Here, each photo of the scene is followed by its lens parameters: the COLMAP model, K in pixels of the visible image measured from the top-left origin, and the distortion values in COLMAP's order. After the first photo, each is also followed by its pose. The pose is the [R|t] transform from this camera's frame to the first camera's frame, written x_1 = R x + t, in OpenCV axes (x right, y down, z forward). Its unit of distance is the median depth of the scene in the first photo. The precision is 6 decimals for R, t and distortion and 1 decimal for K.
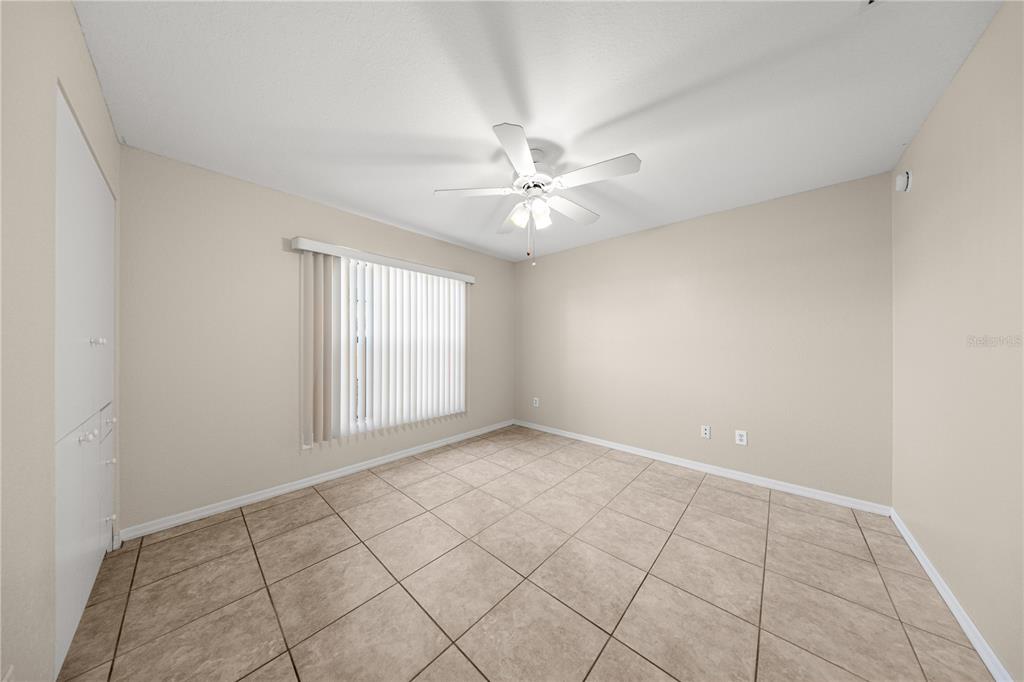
lens RADIAL K [[296.6, 0, 511.3], [0, 296.6, 344.7], [0, 0, 1]] dist [0.000796, -0.000002]
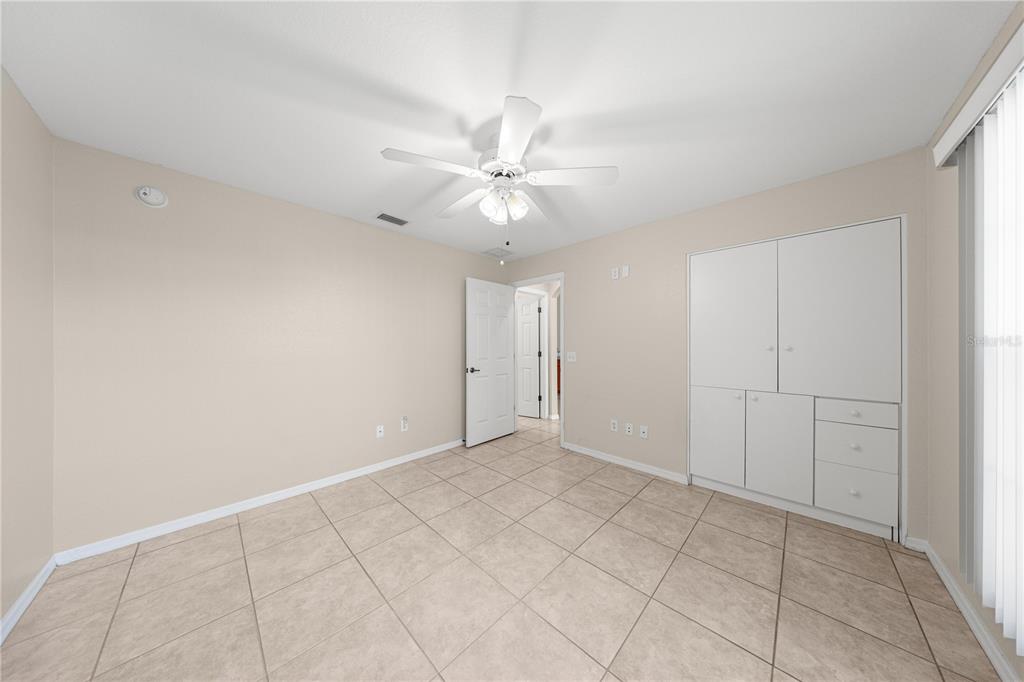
lens RADIAL K [[290.2, 0, 500.7], [0, 290.2, 342.1], [0, 0, 1]] dist [0.000164, -0.000004]
pose [[-0.997382, -0.000760, 0.072315, 0.021210], [-0.000968, 0.999996, -0.002832, -0.029830], [-0.072312, -0.002895, -0.997378, 1.963107]]
